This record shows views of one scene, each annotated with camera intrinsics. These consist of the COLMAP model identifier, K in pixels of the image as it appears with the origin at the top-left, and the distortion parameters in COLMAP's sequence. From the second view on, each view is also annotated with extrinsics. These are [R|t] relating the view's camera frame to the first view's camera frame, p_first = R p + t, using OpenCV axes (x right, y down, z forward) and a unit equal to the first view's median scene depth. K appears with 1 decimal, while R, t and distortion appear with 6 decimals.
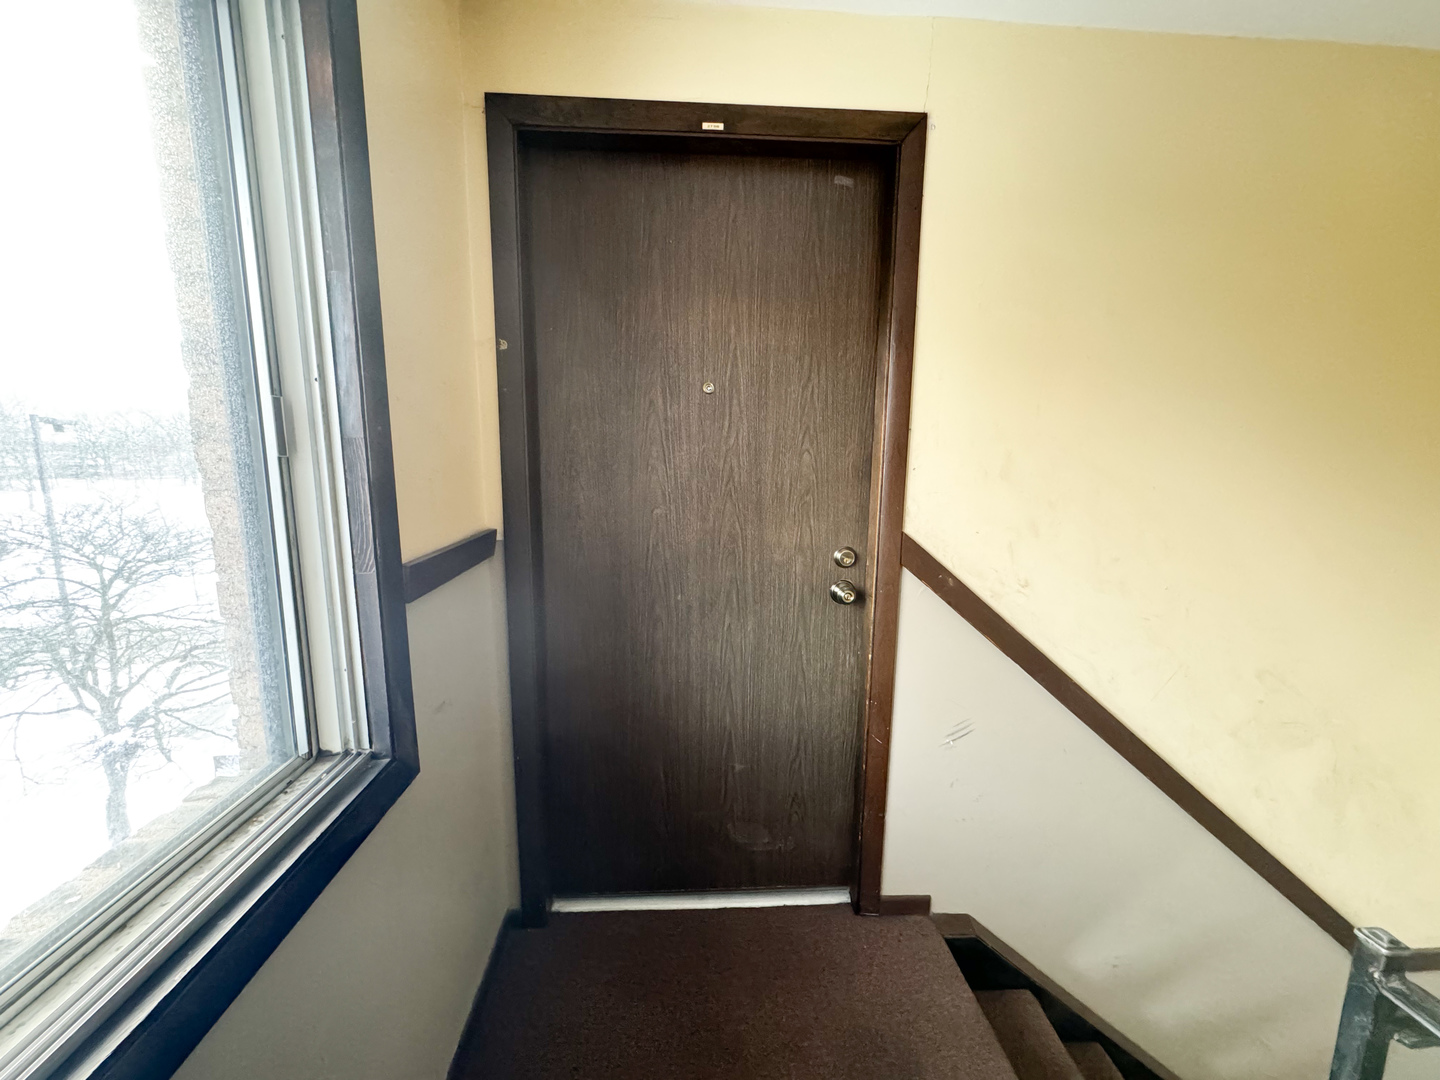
lens RADIAL K [[570.9, 0, 720.0], [0, 570.9, 540.0], [0, 0, 1]] dist [-0.001240, -0.000190]
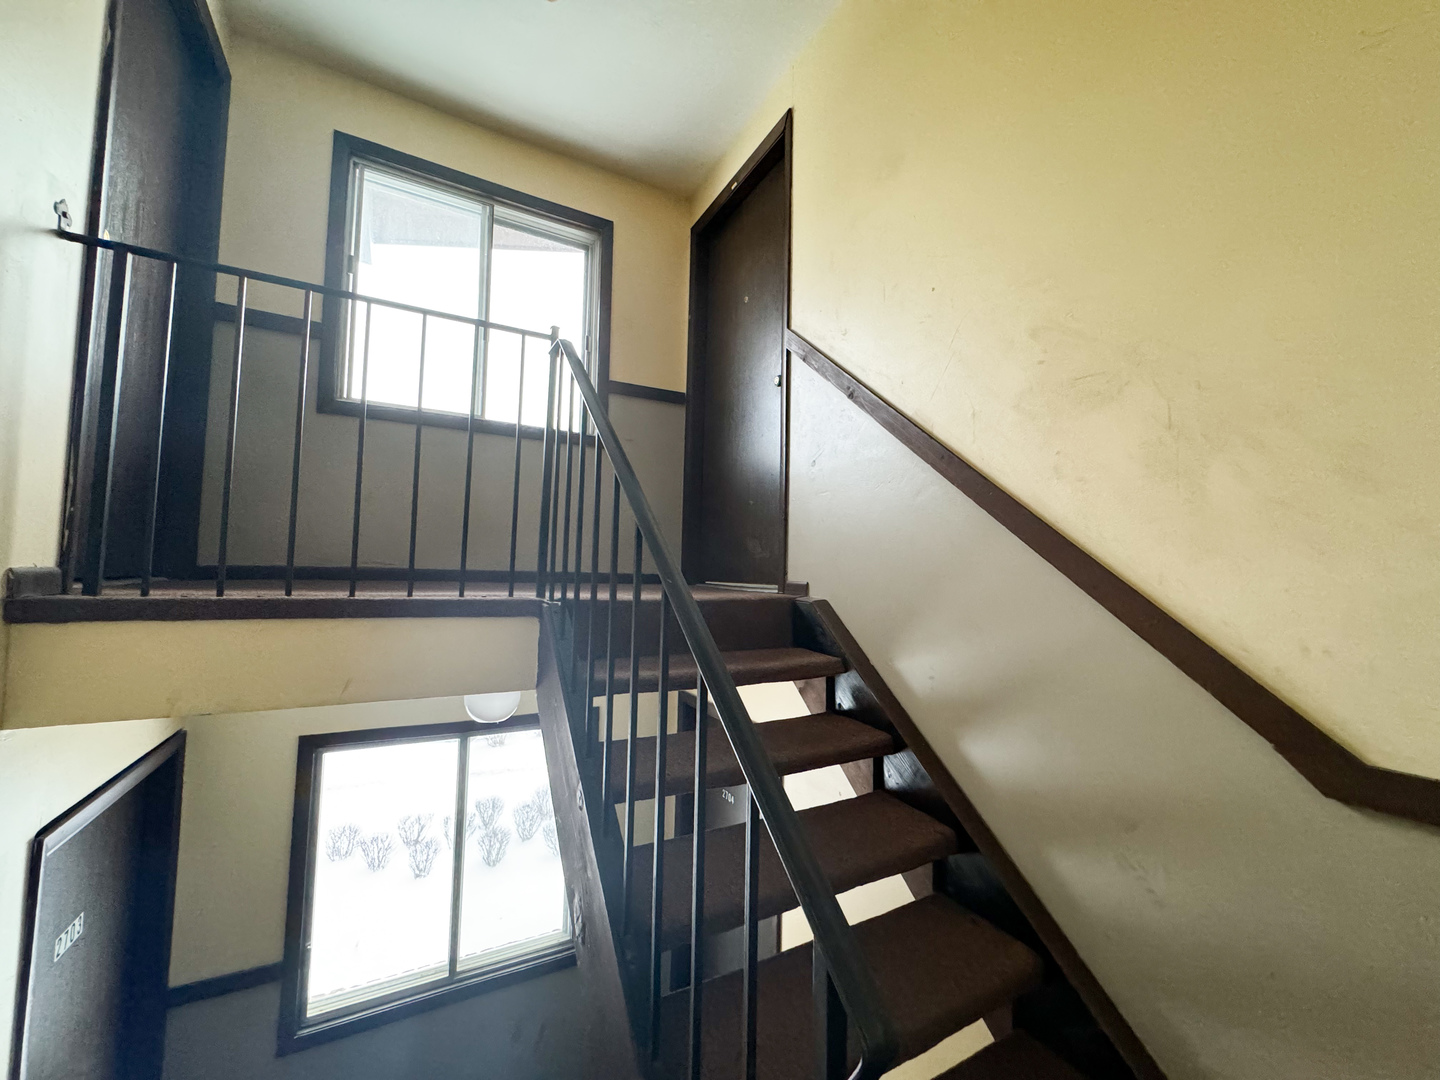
lens RADIAL K [[570.9, 0, 720.0], [0, 570.9, 540.0], [0, 0, 1]] dist [-0.001240, -0.000190]
pose [[0.423931, -0.055882, -0.903969, 1.490376], [-0.155585, 0.978764, -0.133469, 0.733316], [0.892231, 0.197225, 0.406234, 0.247788]]
